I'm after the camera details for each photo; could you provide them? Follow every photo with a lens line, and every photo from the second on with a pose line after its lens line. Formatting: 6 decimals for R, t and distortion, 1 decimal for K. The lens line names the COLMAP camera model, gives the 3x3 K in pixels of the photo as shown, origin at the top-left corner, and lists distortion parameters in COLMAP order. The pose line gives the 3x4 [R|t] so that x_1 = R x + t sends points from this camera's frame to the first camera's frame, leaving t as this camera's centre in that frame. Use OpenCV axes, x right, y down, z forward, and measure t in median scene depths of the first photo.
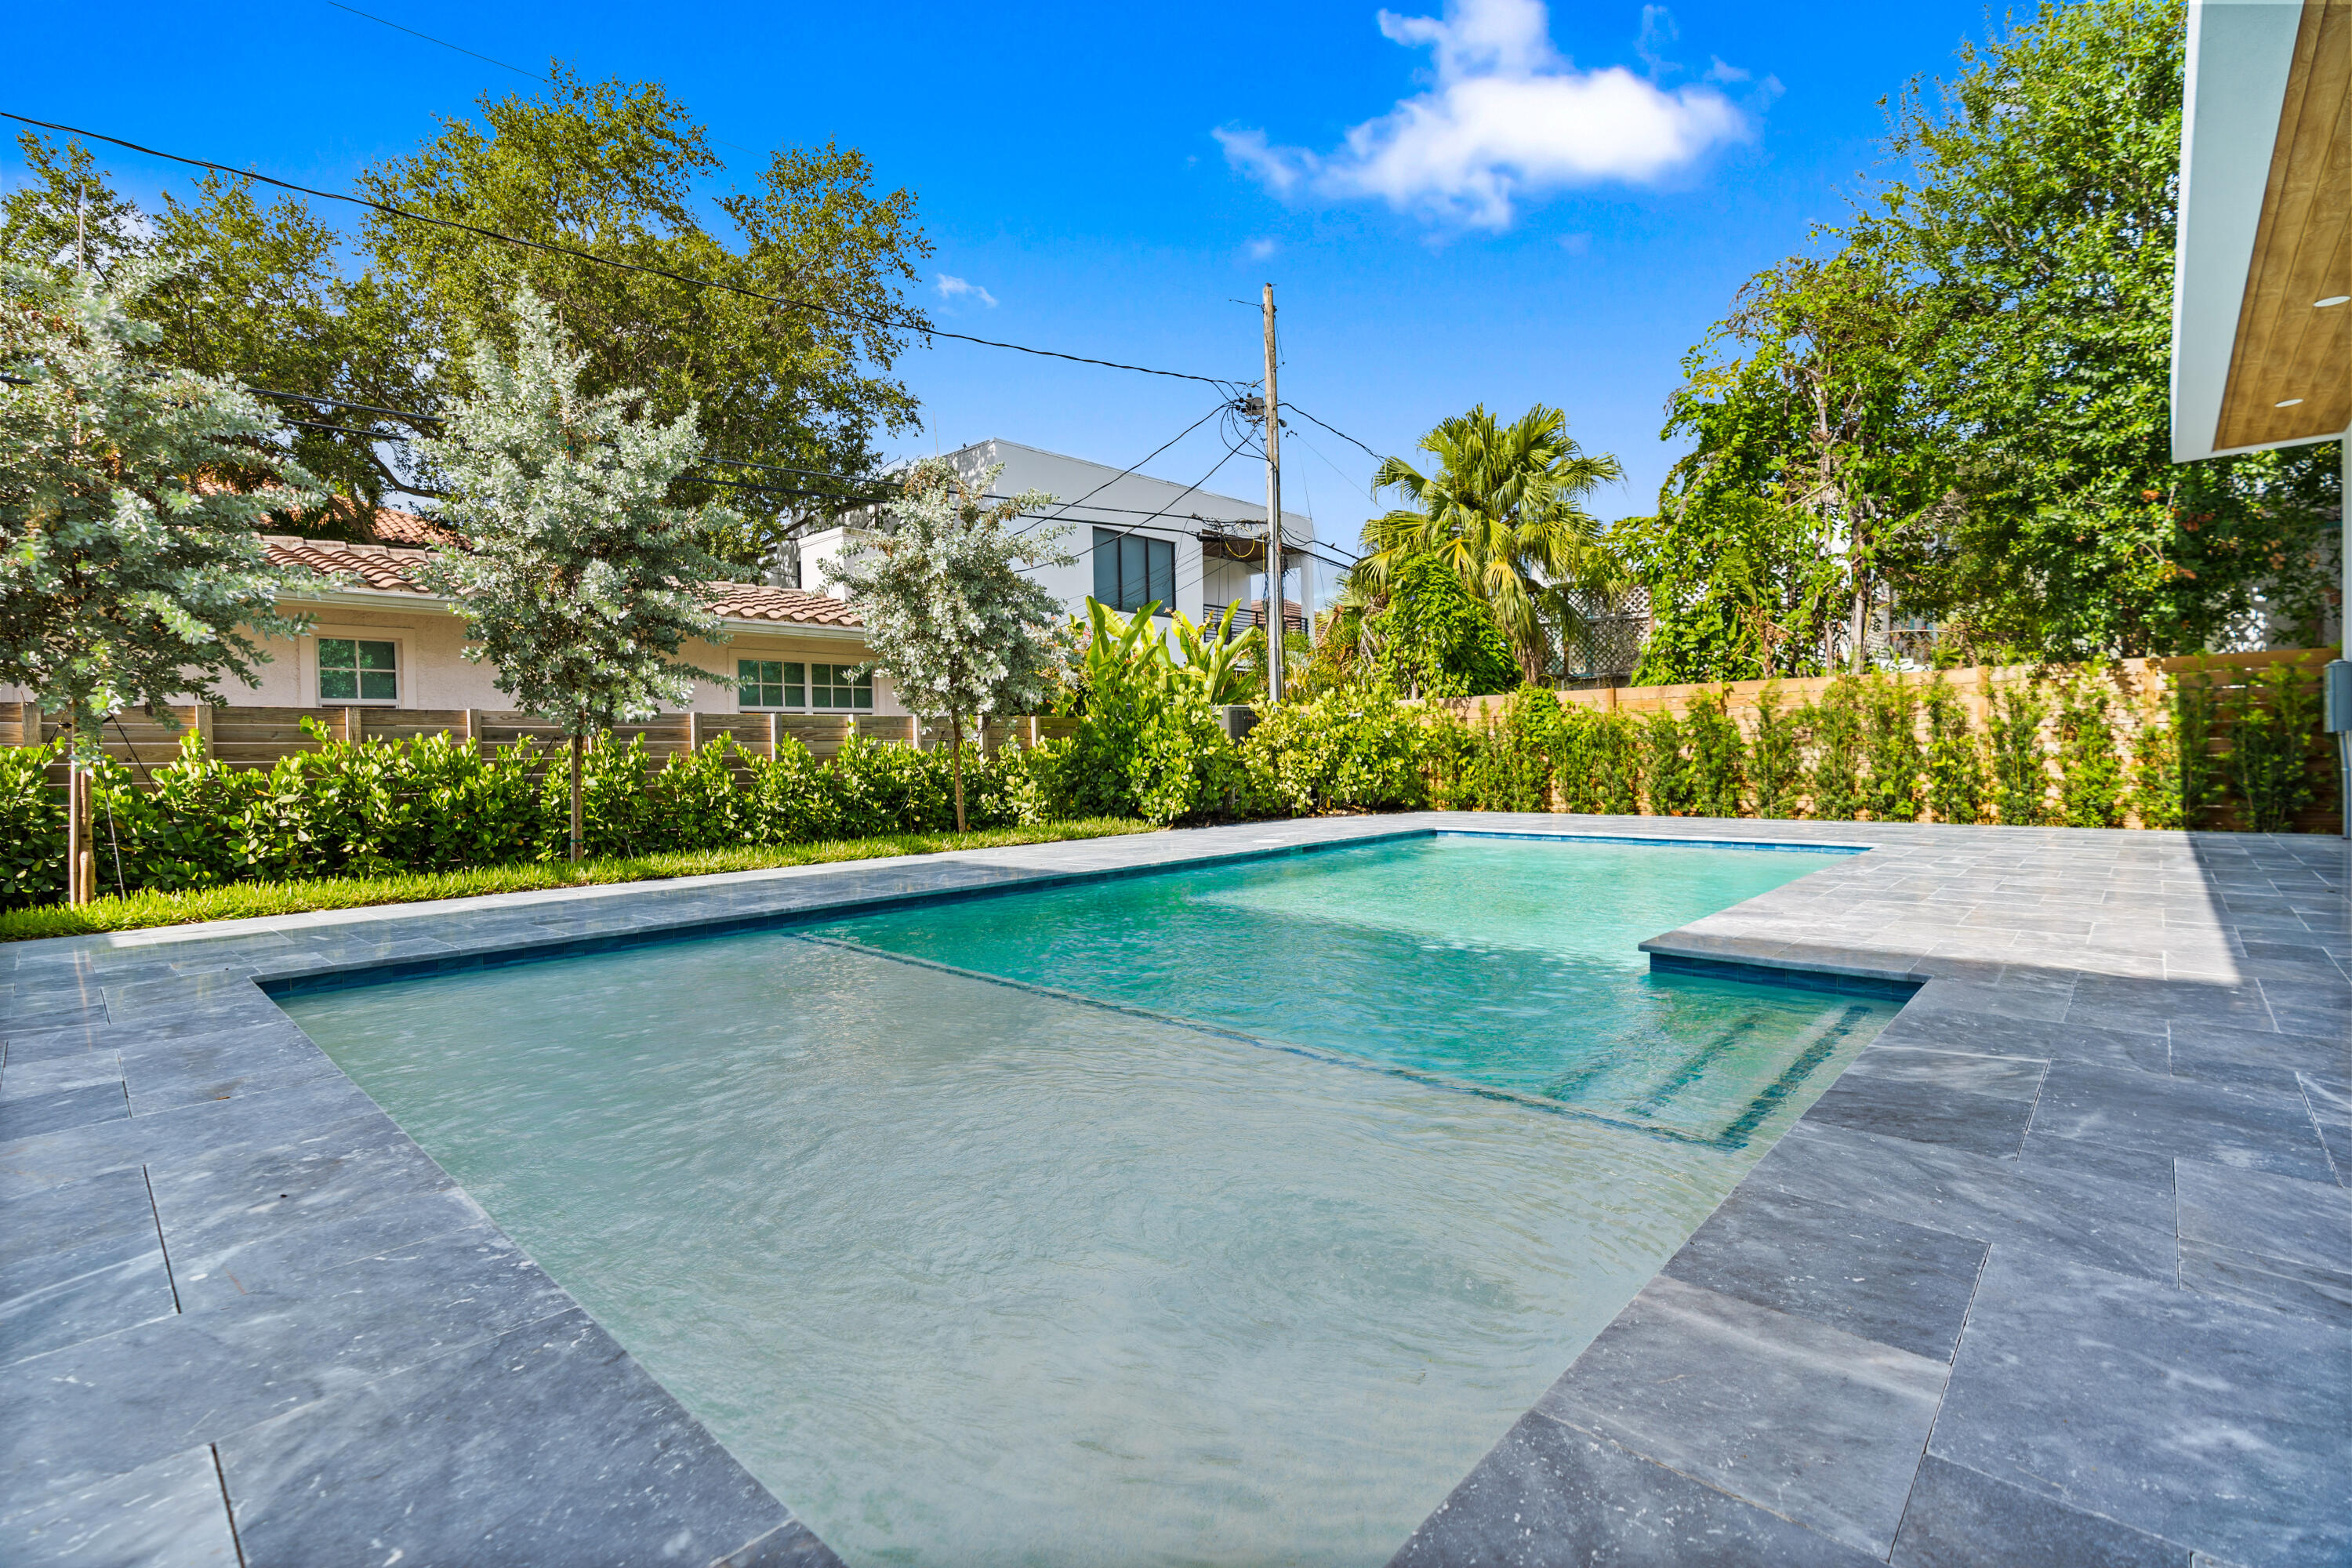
lens RADIAL K [[1061.3, 0, 1175.2], [0, 1061.3, 769.2], [0, 0, 1]] dist [-0.012621, 0.005464]
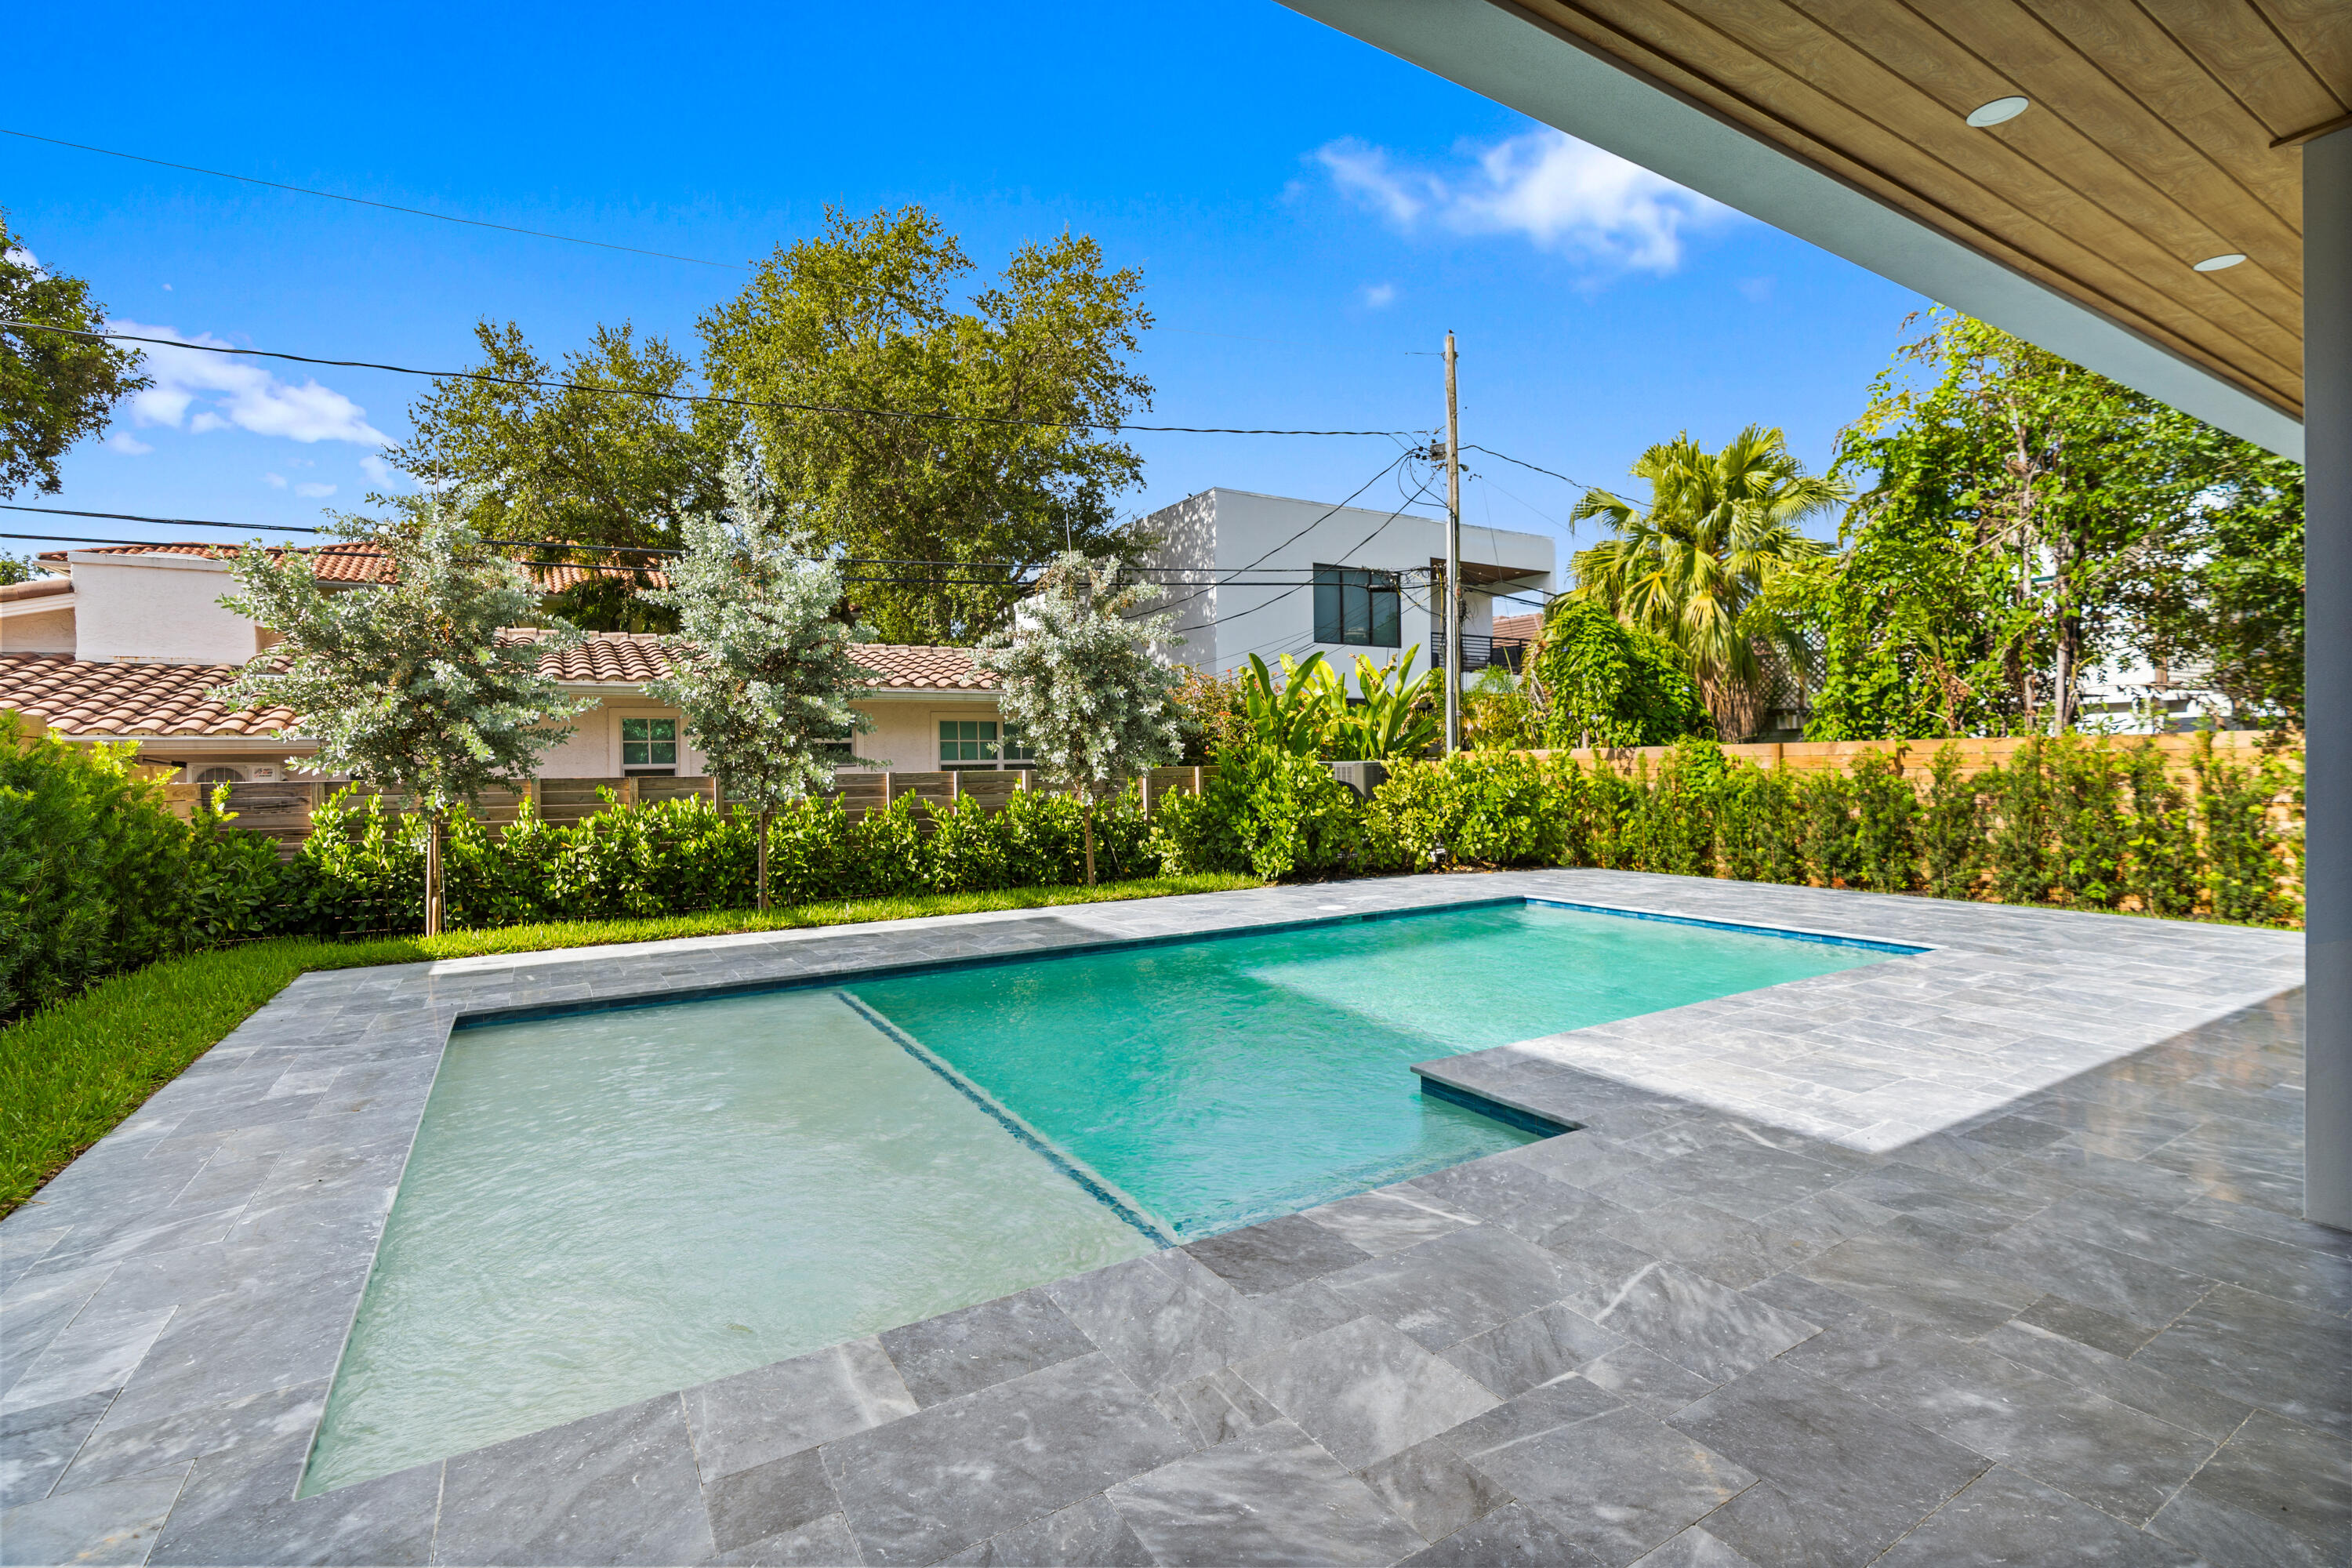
lens RADIAL K [[1055.9, 0, 1173.4], [0, 1055.9, 776.1], [0, 0, 1]] dist [-0.012787, 0.005331]
pose [[0.961254, 0.007310, -0.275566, 0.175248], [-0.007305, 0.999973, 0.001046, -0.050622], [0.275566, 0.001007, 0.961282, -0.056272]]
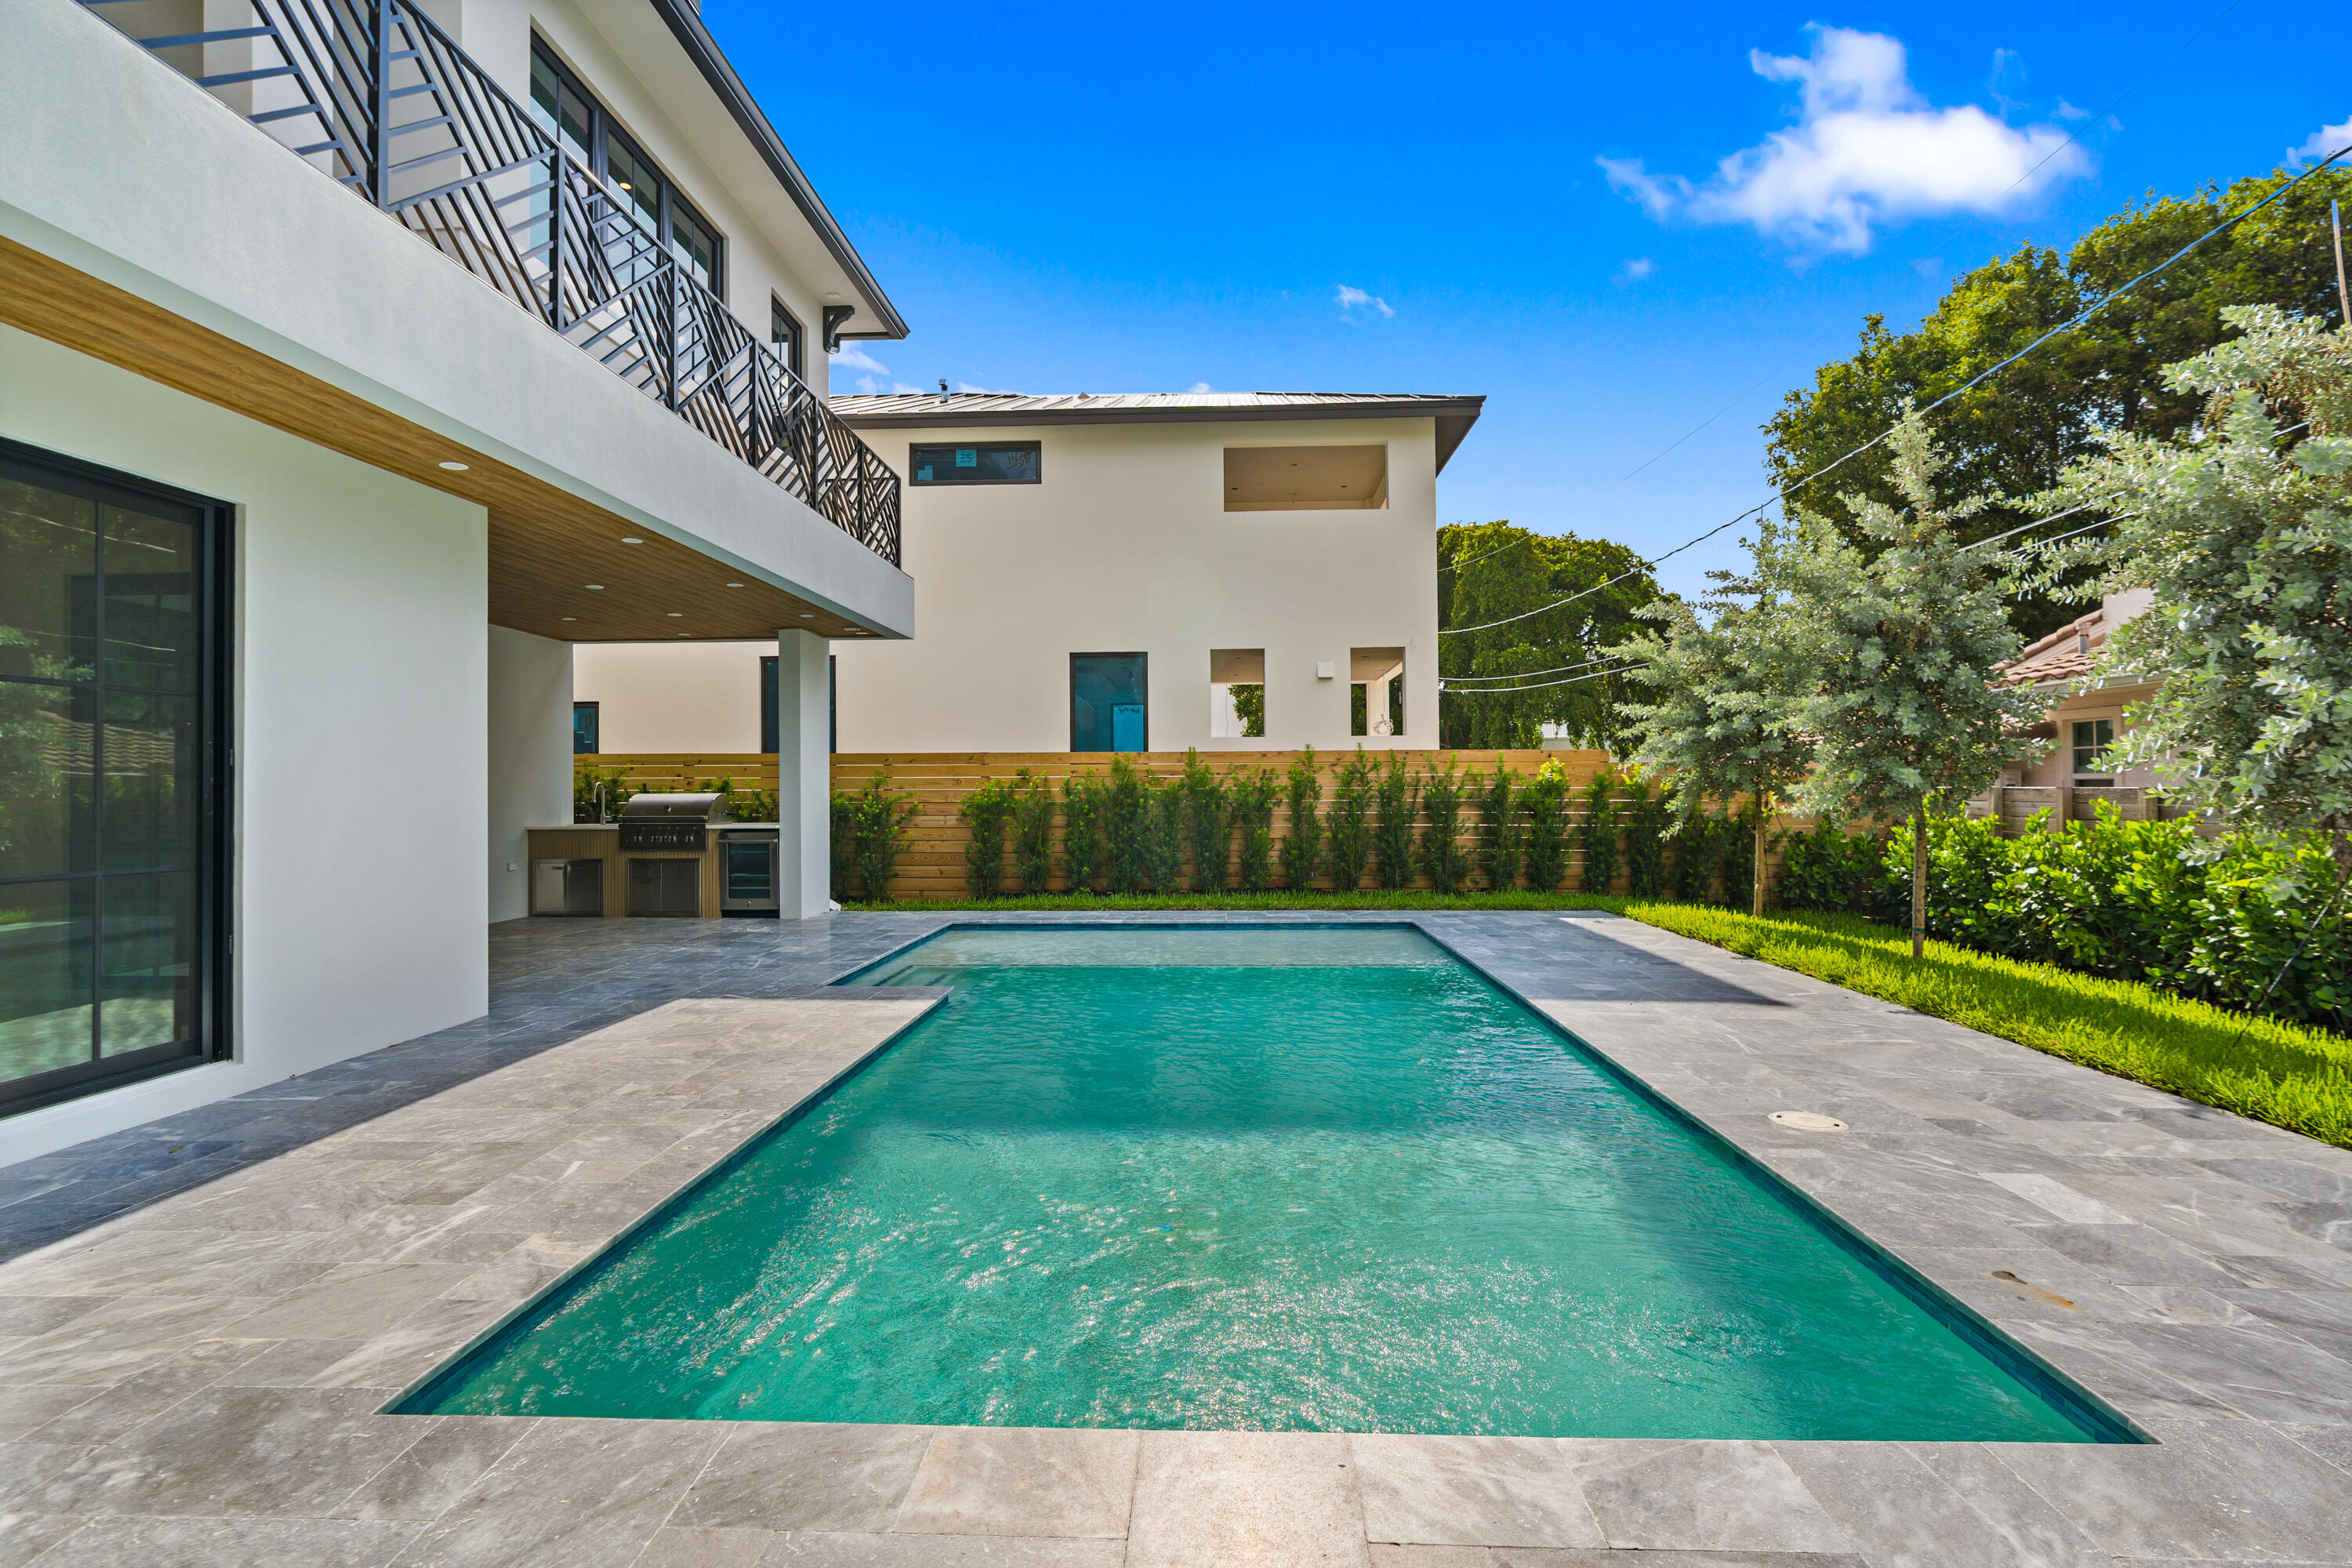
lens RADIAL K [[1085.2, 0, 1177.0], [0, 1085.2, 774.4], [0, 0, 1]] dist [-0.012617, 0.005776]
pose [[-0.762557, 0.010121, -0.646842, 0.454577], [0.007878, 0.999949, 0.006358, -0.066305], [0.646873, -0.000248, -0.762597, 0.910859]]
